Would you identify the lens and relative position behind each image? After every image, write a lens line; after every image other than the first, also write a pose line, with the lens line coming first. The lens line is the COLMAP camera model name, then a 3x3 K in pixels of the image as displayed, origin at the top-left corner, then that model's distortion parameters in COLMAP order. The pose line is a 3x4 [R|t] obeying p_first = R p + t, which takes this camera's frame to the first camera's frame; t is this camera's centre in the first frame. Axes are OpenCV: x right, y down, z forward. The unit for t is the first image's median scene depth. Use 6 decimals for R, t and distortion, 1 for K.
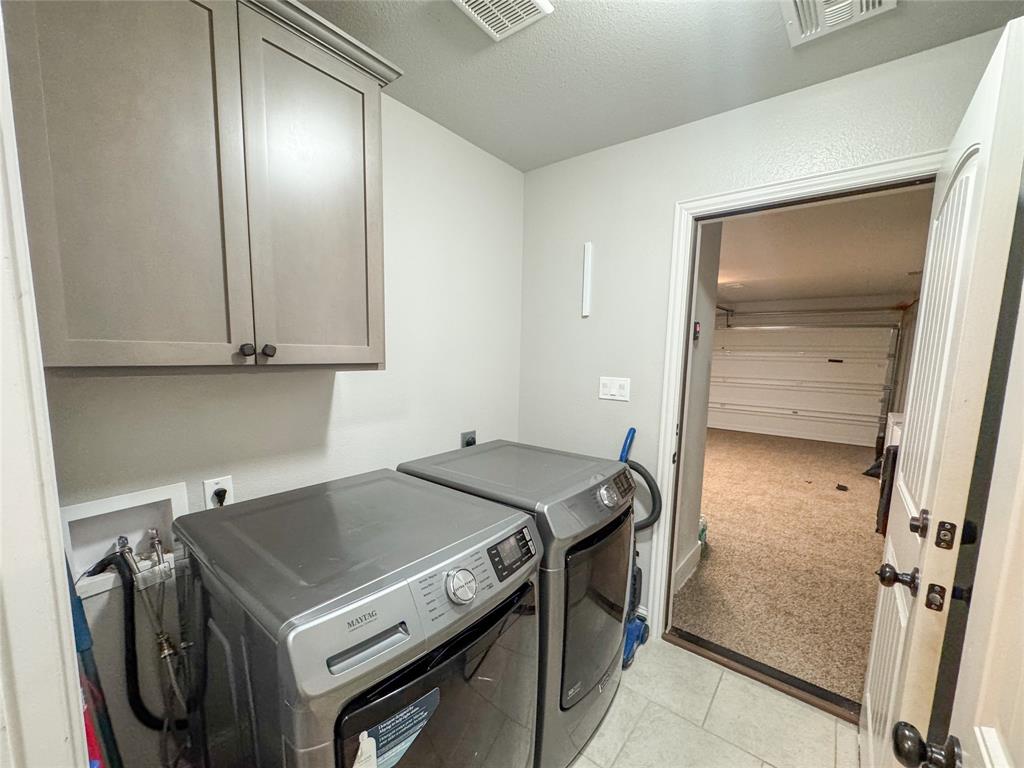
lens RADIAL K [[419.2, 0, 511.9], [0, 419.2, 384.5], [0, 0, 1]] dist [-0.003570, 0.000374]
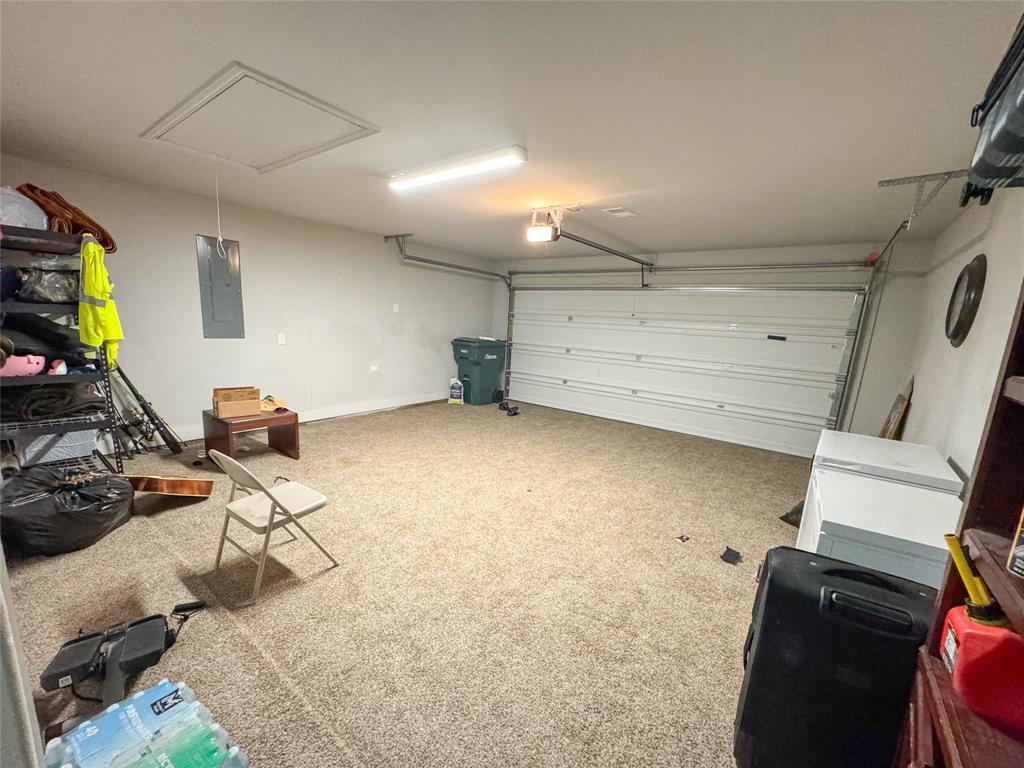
lens RADIAL K [[419.2, 0, 512.7], [0, 419.2, 384.0], [0, 0, 1]] dist [-0.003570, 0.000374]
pose [[0.999158, 0.028822, 0.029185, 0.321873], [-0.031034, 0.996439, 0.078397, -0.020983], [-0.026822, -0.079236, 0.996495, 0.310202]]
